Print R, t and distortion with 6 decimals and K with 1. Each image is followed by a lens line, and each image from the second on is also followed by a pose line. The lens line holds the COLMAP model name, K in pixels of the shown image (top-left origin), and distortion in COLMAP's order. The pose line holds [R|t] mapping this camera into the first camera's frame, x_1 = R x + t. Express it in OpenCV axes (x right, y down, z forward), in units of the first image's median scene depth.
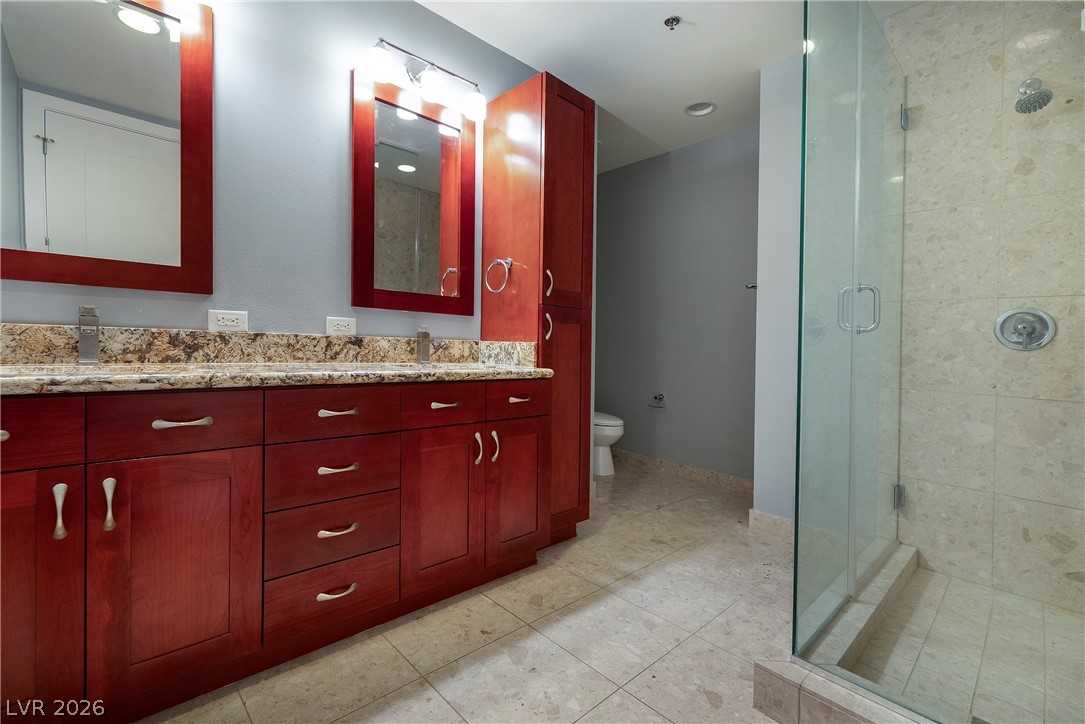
lens RADIAL K [[466.6, 0, 540.4], [0, 466.6, 362.0], [0, 0, 1]] dist [0.002049, 0.000425]
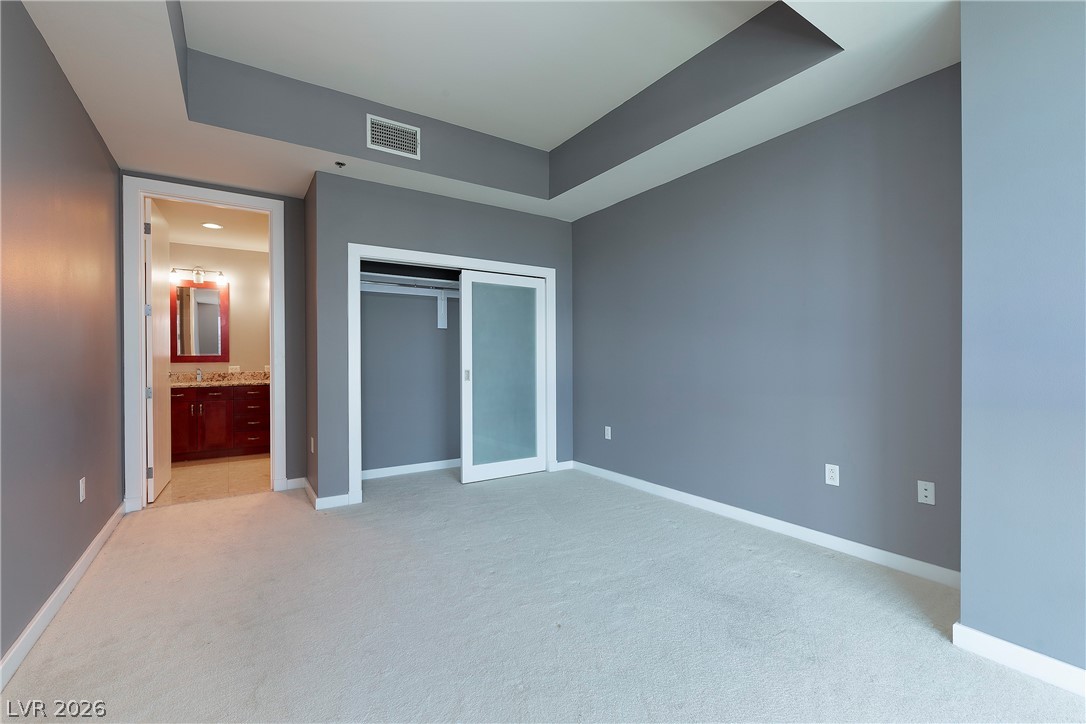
lens RADIAL K [[467.0, 0, 544.1], [0, 467.0, 365.7], [0, 0, 1]] dist [0.002049, 0.000425]
pose [[0.984073, -0.031111, -0.175018, 2.673929], [0.028484, 0.999441, -0.017505, 0.018136], [0.175465, 0.012241, 0.984410, -2.453523]]
